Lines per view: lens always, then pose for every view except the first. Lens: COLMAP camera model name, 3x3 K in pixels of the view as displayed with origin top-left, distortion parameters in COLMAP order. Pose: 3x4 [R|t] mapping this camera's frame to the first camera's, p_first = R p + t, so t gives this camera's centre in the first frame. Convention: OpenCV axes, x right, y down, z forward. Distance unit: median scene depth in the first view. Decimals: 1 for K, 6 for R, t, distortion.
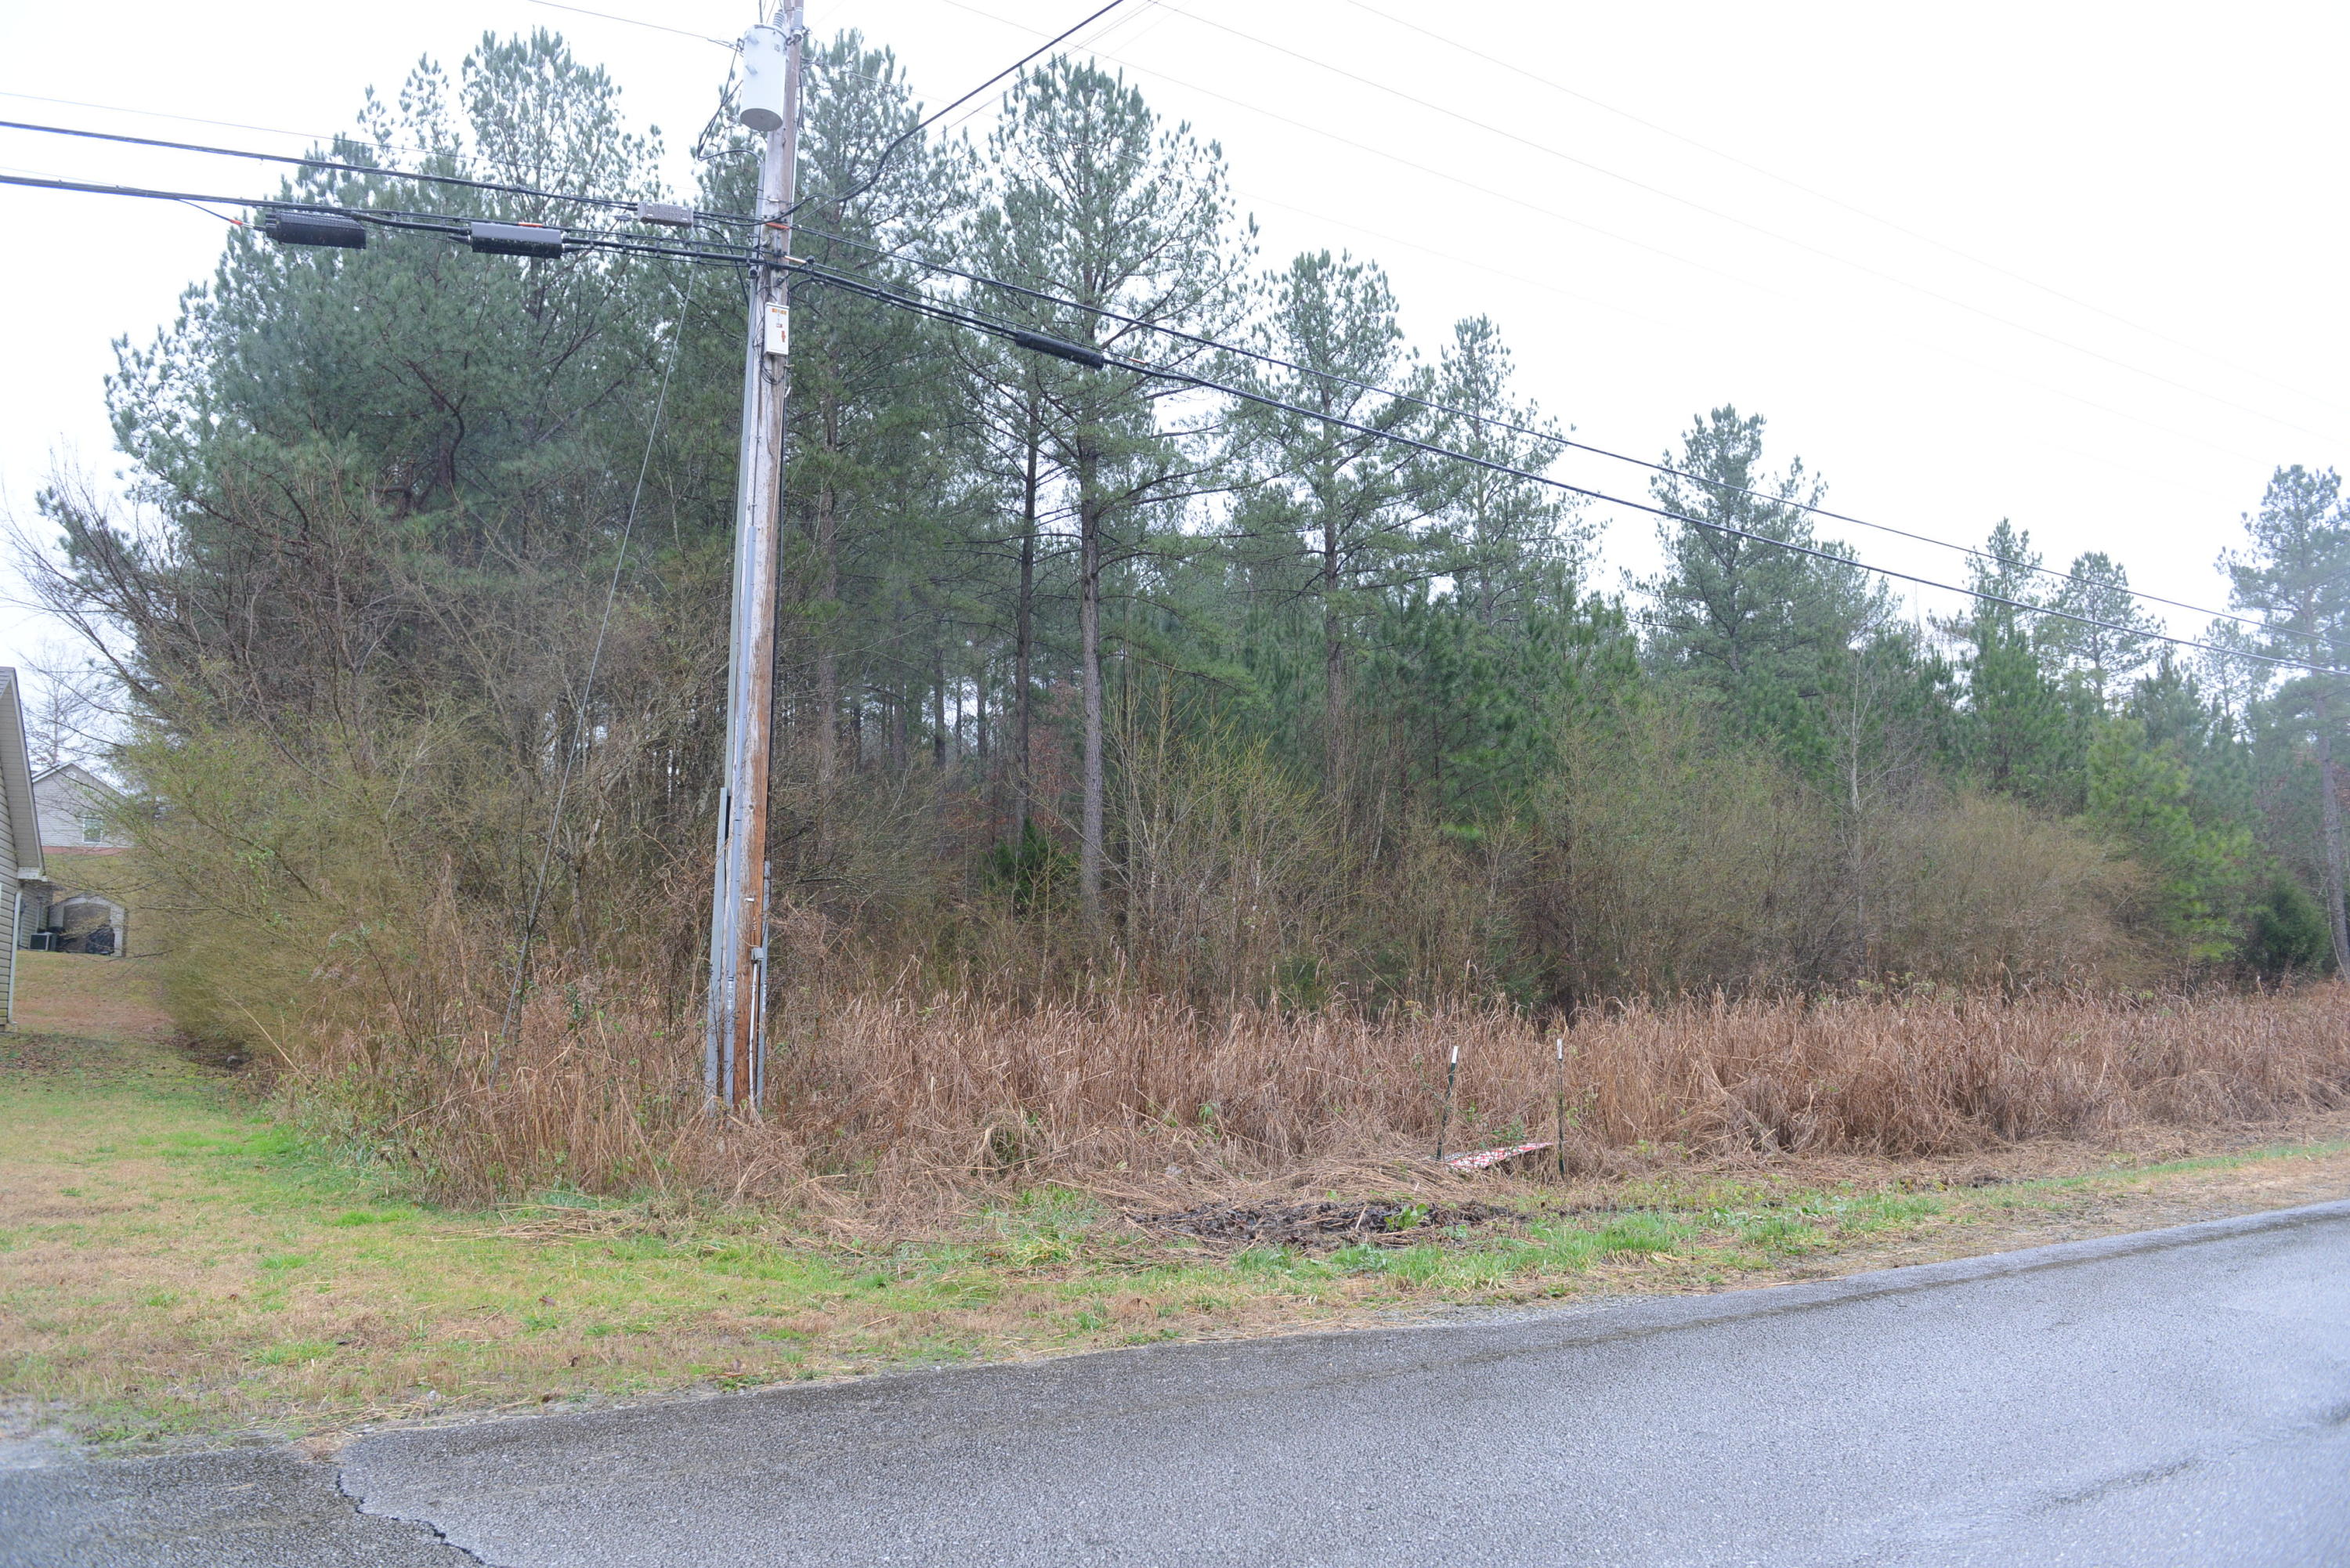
lens RADIAL K [[1642.1, 0, 1175.0], [0, 1642.1, 784.0], [0, 0, 1]] dist [-0.061235, 0.005263]
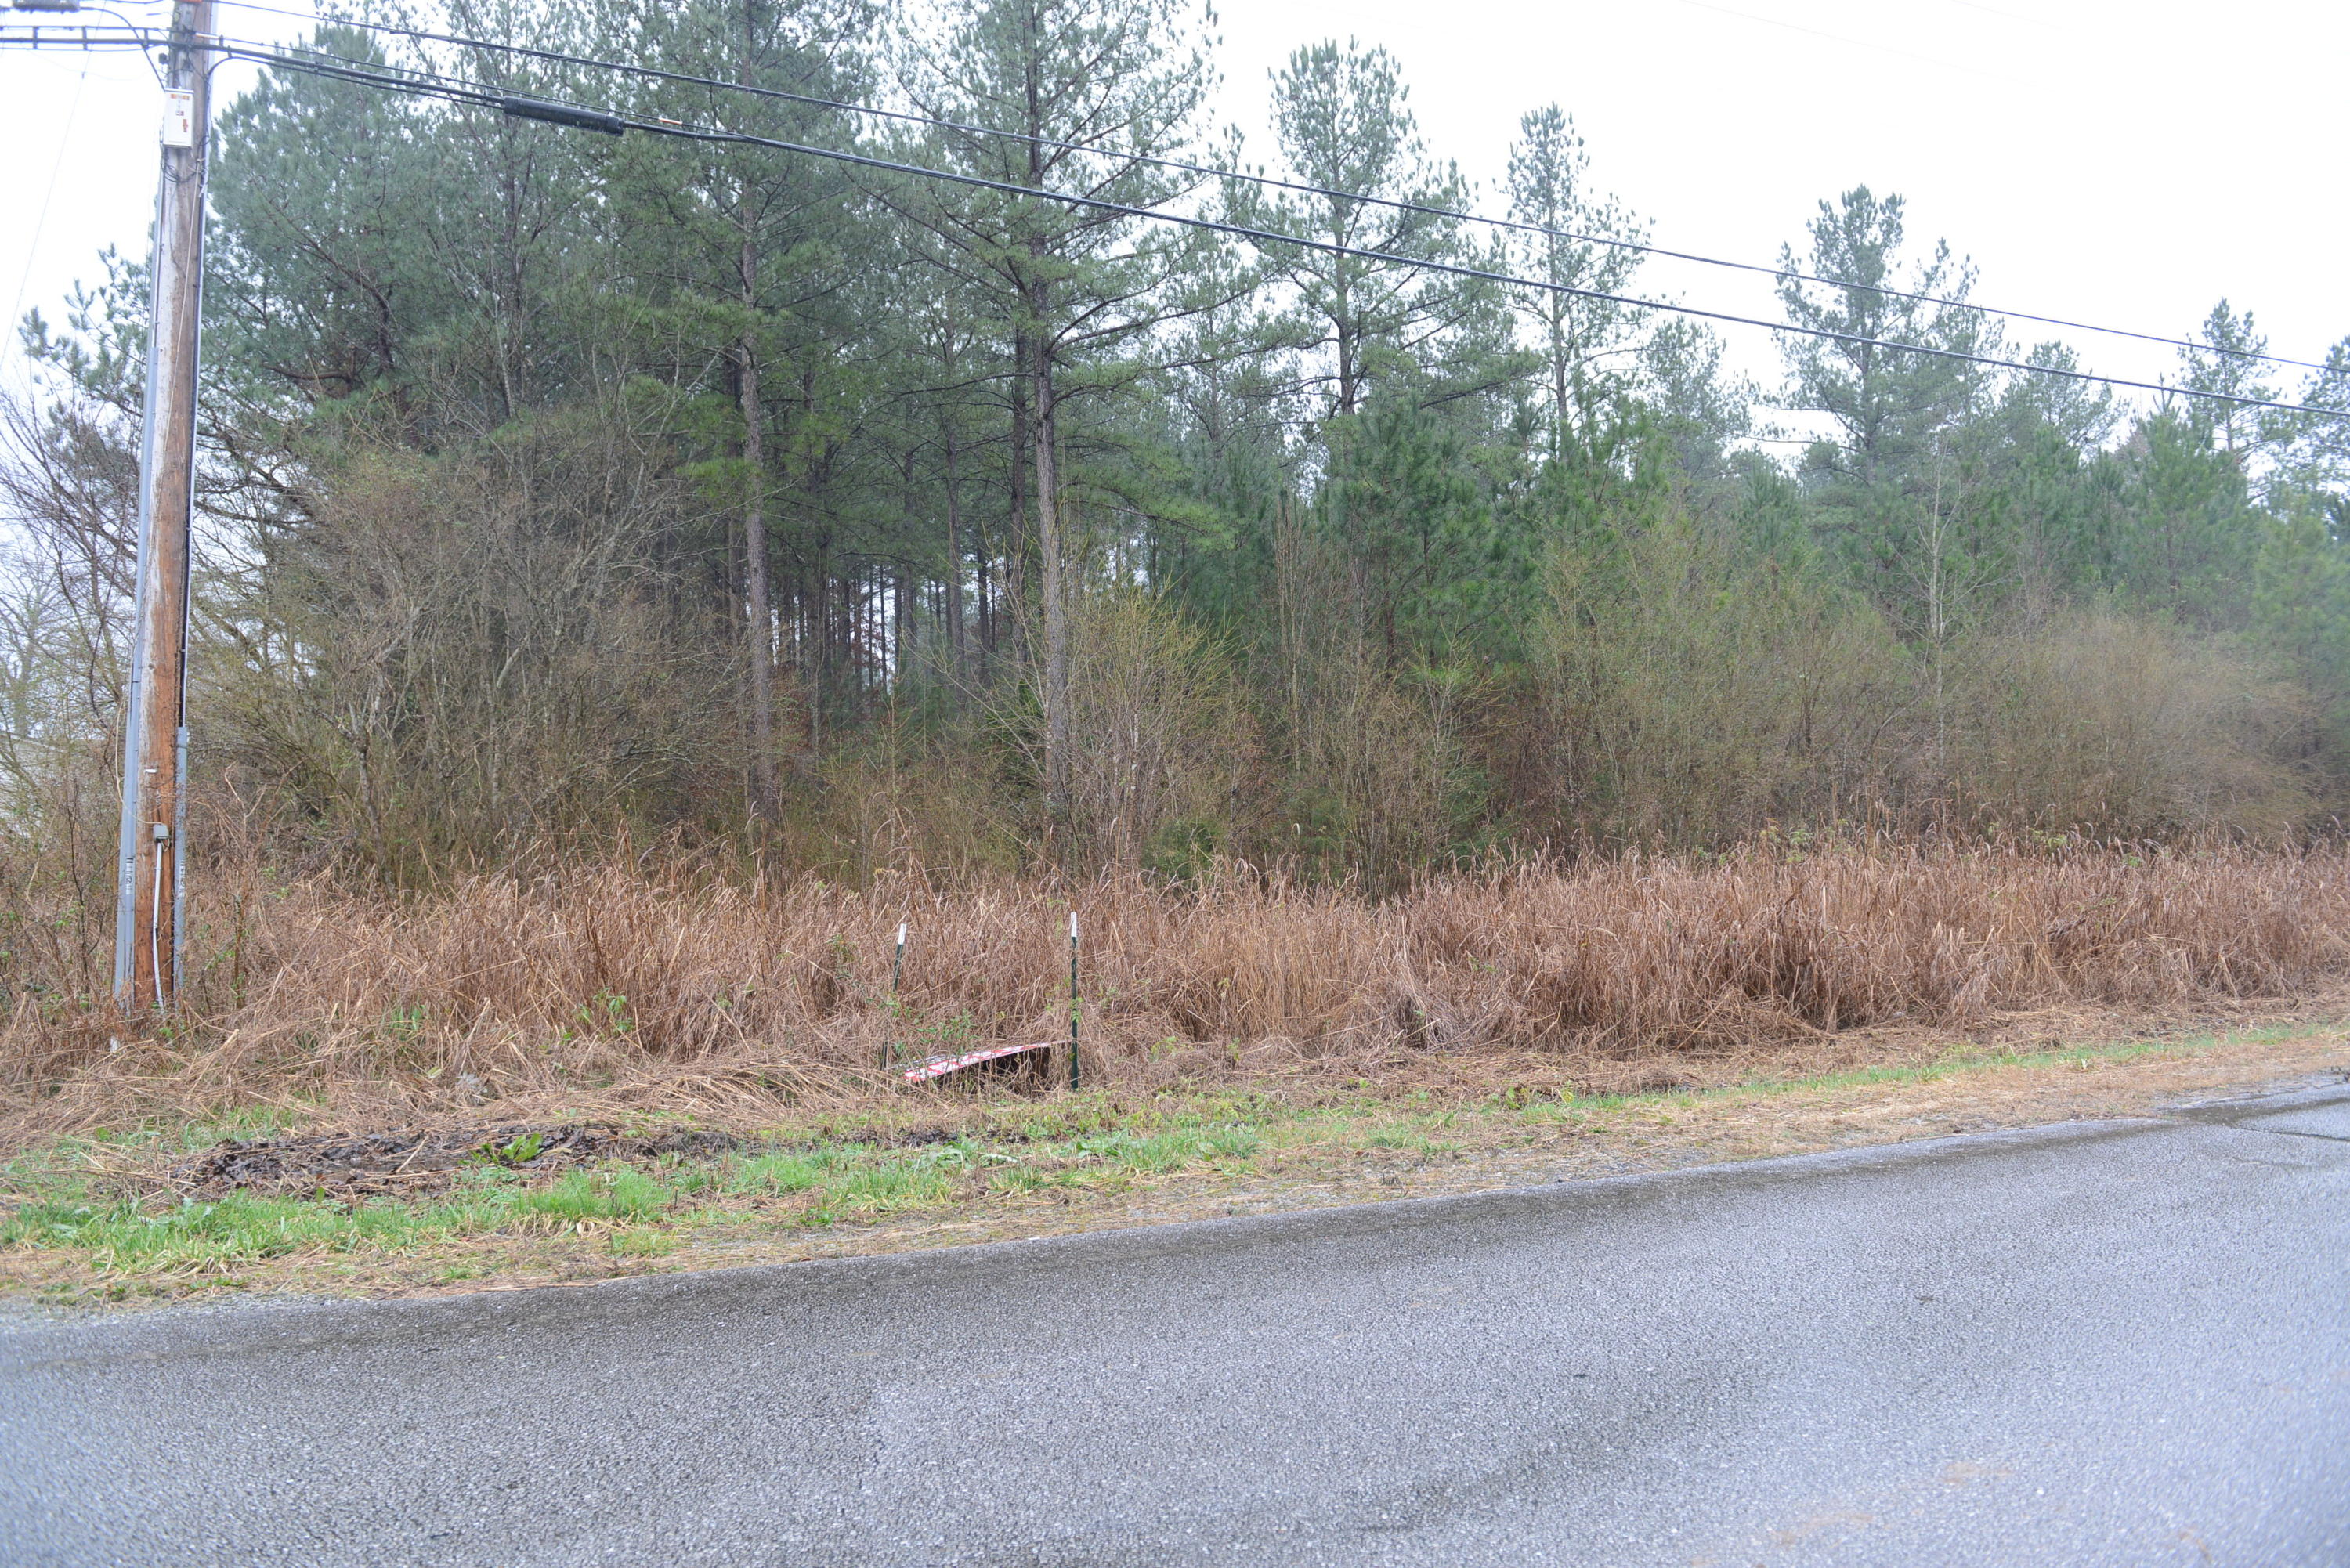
lens RADIAL K [[1642.1, 0, 1175.0], [0, 1642.1, 784.0], [0, 0, 1]] dist [-0.061235, 0.005263]
pose [[0.986616, -0.031652, -0.159958, 0.114323], [0.043915, 0.996312, 0.073719, 0.010186], [0.157034, -0.079757, 0.984367, 0.061774]]
